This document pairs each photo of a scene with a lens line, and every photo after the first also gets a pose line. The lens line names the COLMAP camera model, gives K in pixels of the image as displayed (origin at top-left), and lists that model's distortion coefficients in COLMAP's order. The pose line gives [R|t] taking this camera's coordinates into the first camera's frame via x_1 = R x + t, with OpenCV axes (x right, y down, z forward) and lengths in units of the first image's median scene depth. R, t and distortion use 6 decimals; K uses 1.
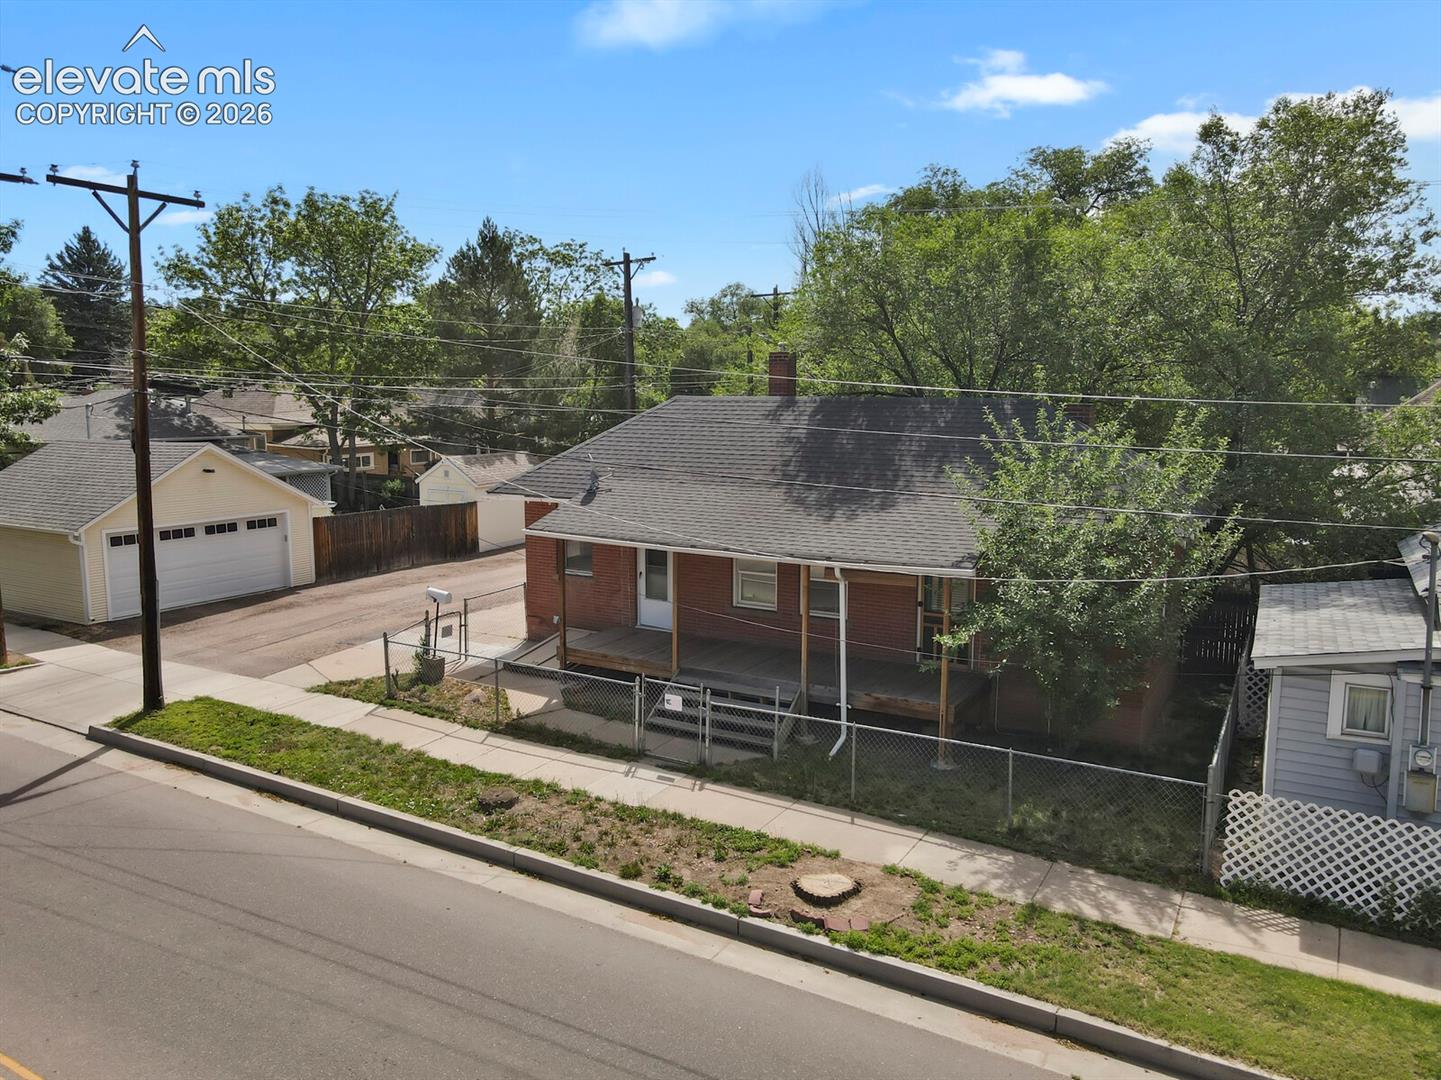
lens RADIAL K [[1047.0, 0, 714.7], [0, 1047.0, 536.8], [0, 0, 1]] dist [0.012303, 0.008654]
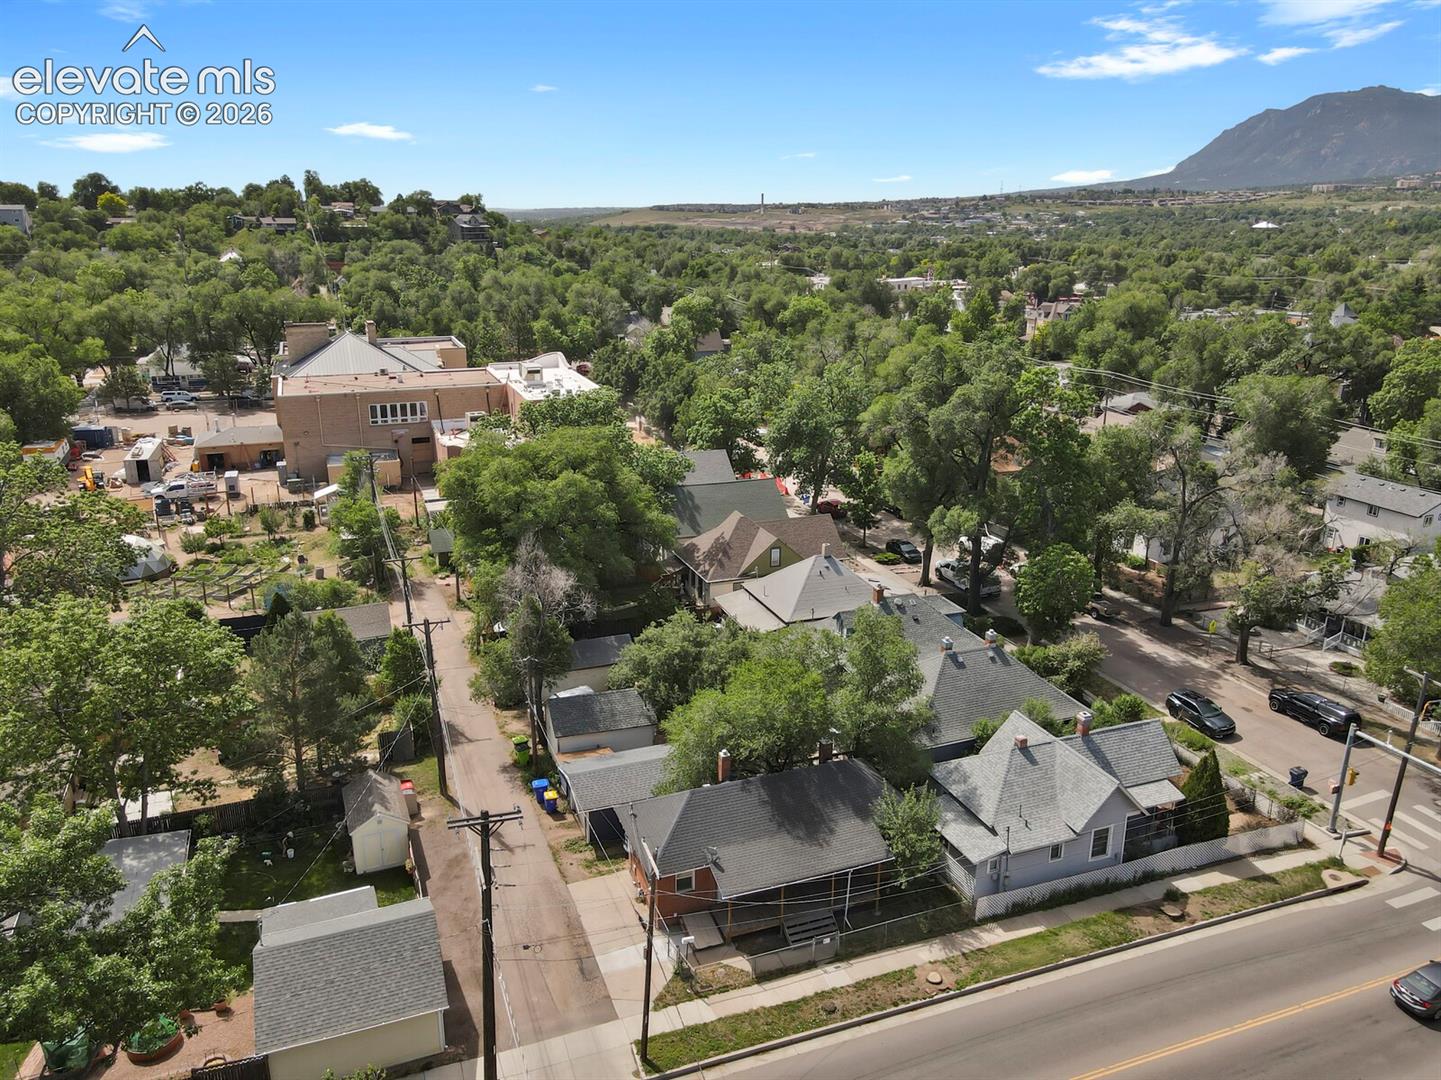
lens RADIAL K [[1047.0, 0, 714.7], [0, 1047.0, 536.8], [0, 0, 1]] dist [0.012303, 0.008654]
pose [[0.633614, -0.229026, 0.738972, -2.492984], [0.105747, 0.971851, 0.210530, -1.837222], [-0.766388, -0.055251, 0.639998, -0.615723]]
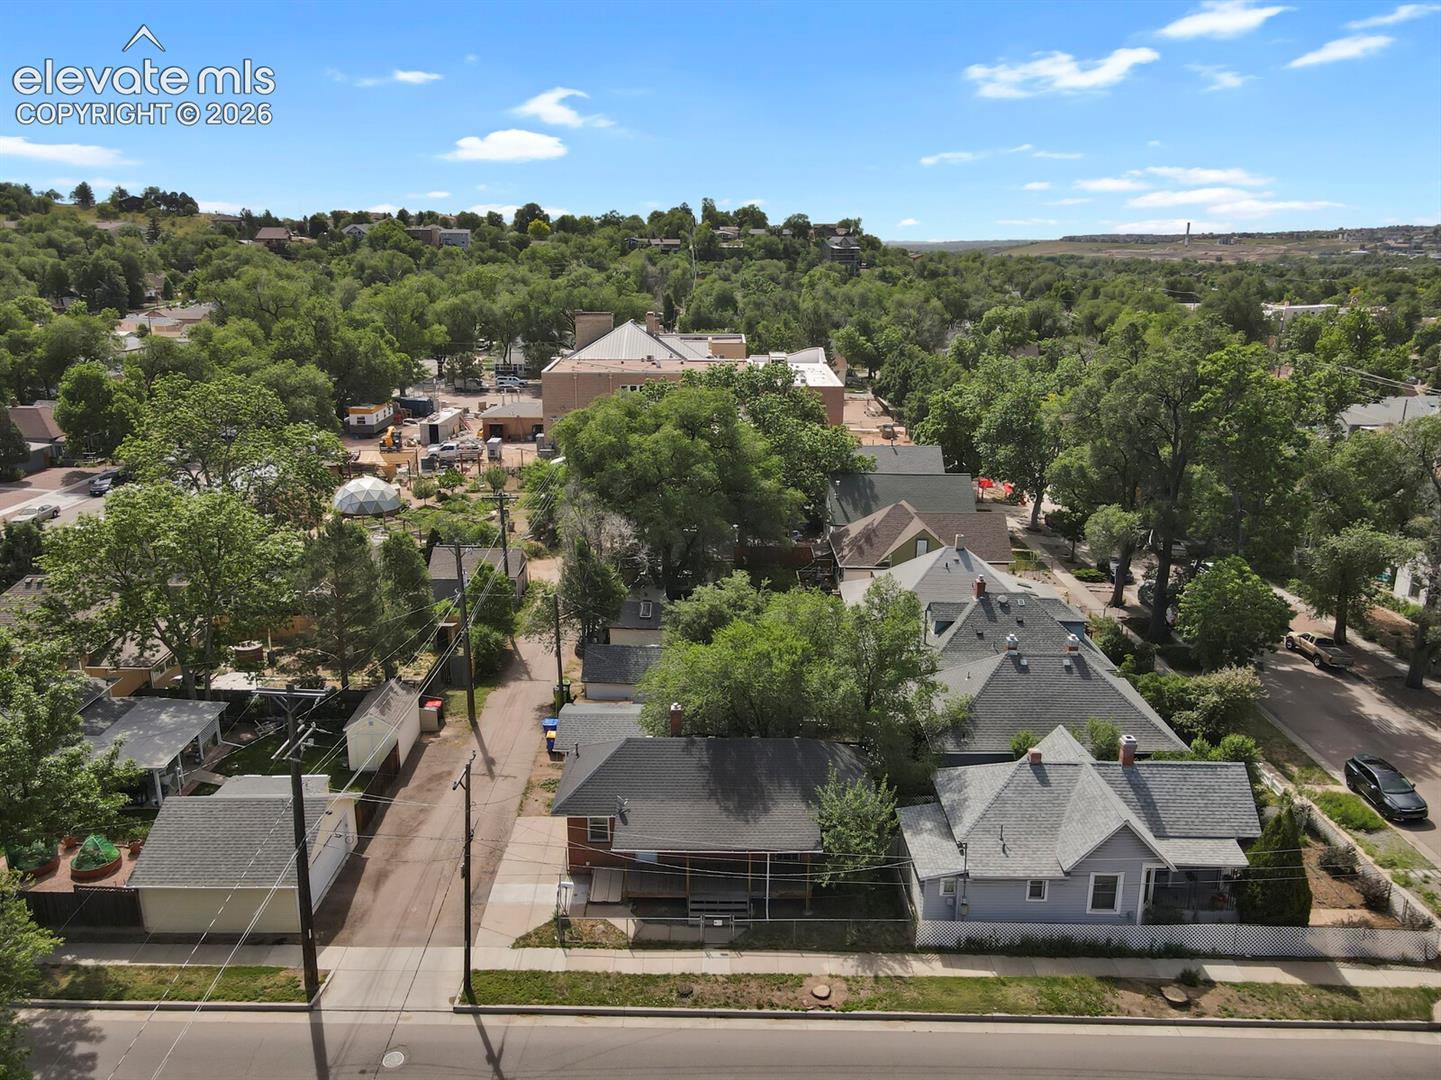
lens RADIAL K [[1047.0, 0, 714.7], [0, 1047.0, 536.8], [0, 0, 1]] dist [0.012303, 0.008654]
pose [[0.868873, -0.132304, 0.477027, -1.356985], [0.066199, 0.986022, 0.152898, -1.374967], [-0.490588, -0.101271, 0.865487, -1.298140]]
